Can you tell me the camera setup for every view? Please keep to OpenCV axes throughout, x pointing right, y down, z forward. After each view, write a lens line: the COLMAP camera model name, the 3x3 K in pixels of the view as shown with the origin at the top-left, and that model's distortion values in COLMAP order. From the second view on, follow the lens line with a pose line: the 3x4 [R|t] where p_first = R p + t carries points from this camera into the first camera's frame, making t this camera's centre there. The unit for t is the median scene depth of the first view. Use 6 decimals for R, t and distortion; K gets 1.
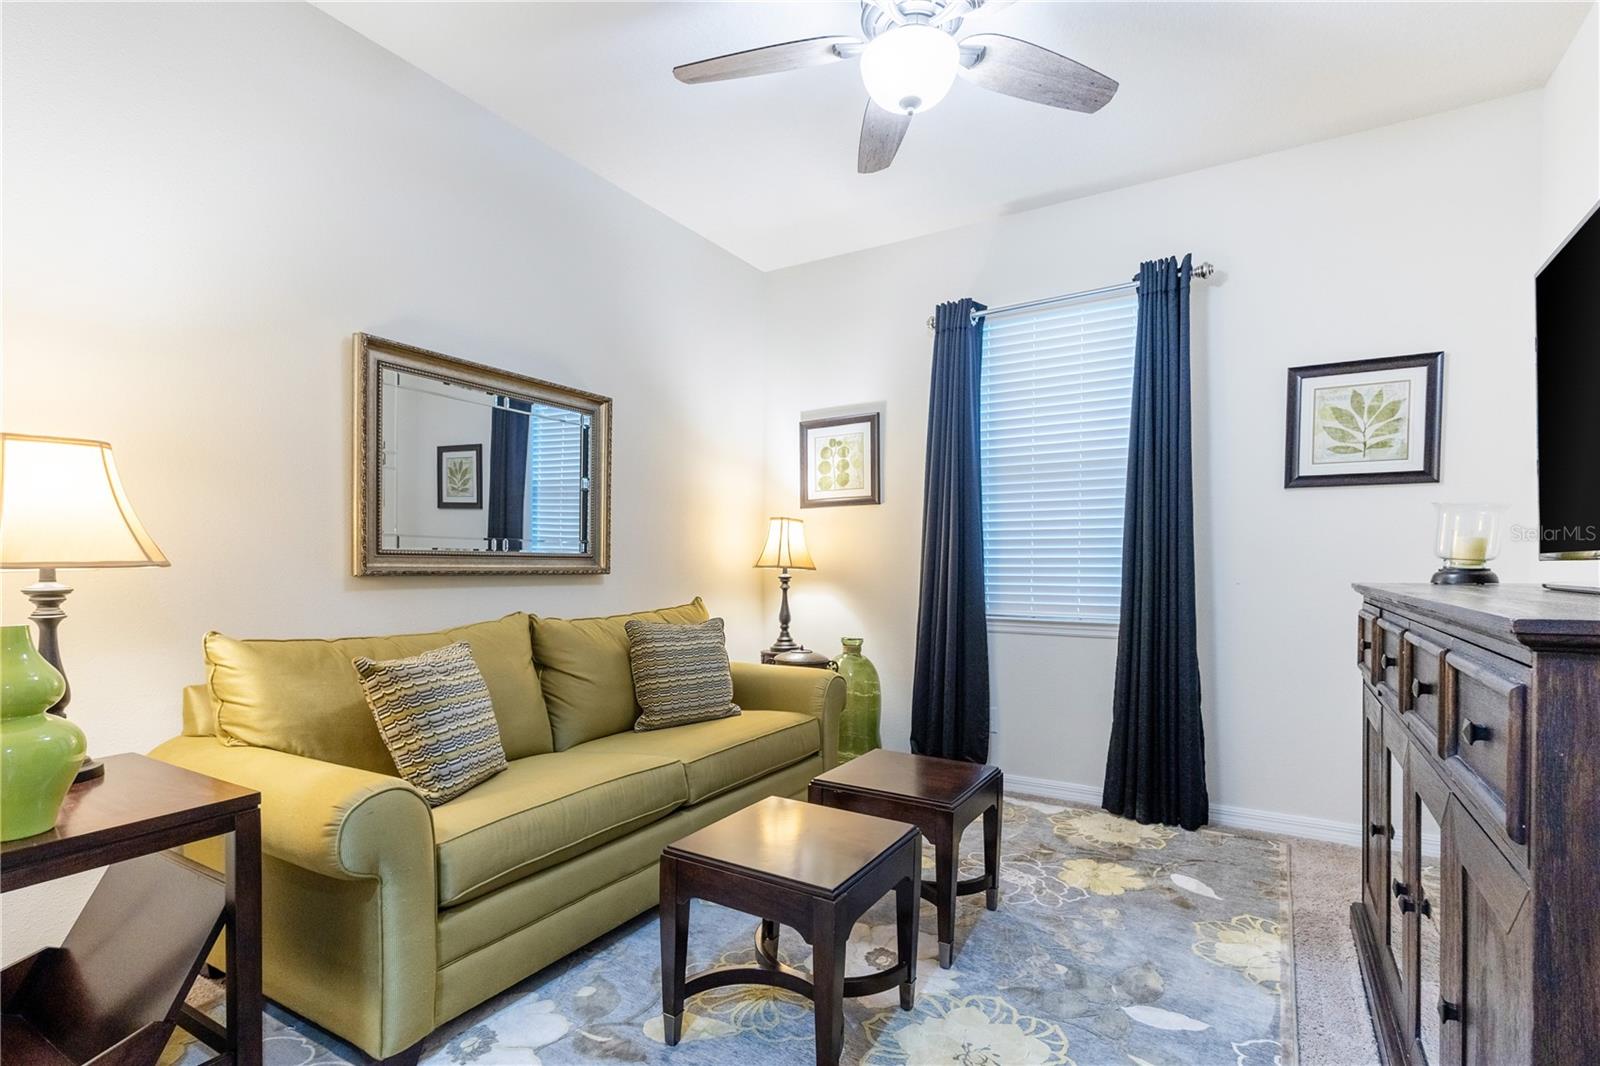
lens RADIAL K [[757.5, 0, 802.8], [0, 757.5, 573.2], [0, 0, 1]] dist [0.016520, -0.004947]
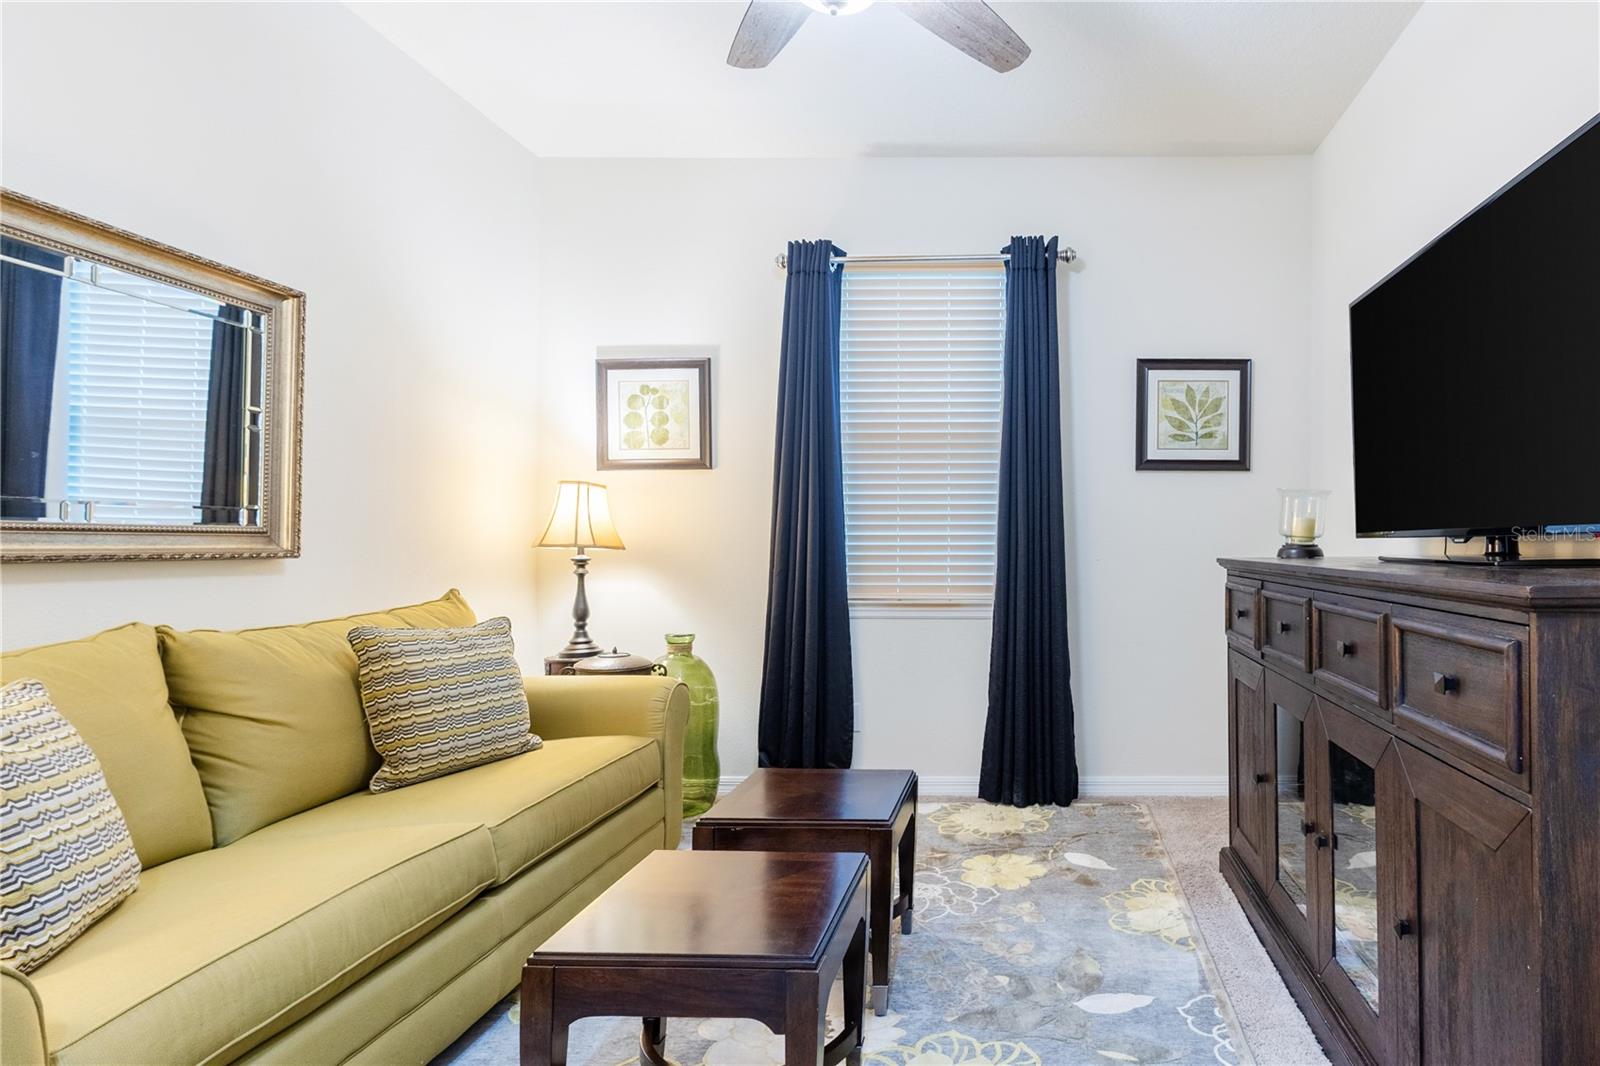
lens RADIAL K [[843.8, 0, 799.7], [0, 843.8, 534.6], [0, 0, 1]] dist [0.011223, -0.001901]
pose [[0.861770, 0.002273, 0.507293, -0.314537], [0.008237, 0.999795, -0.018471, -0.002726], [-0.507232, 0.020096, 0.861575, 0.182543]]
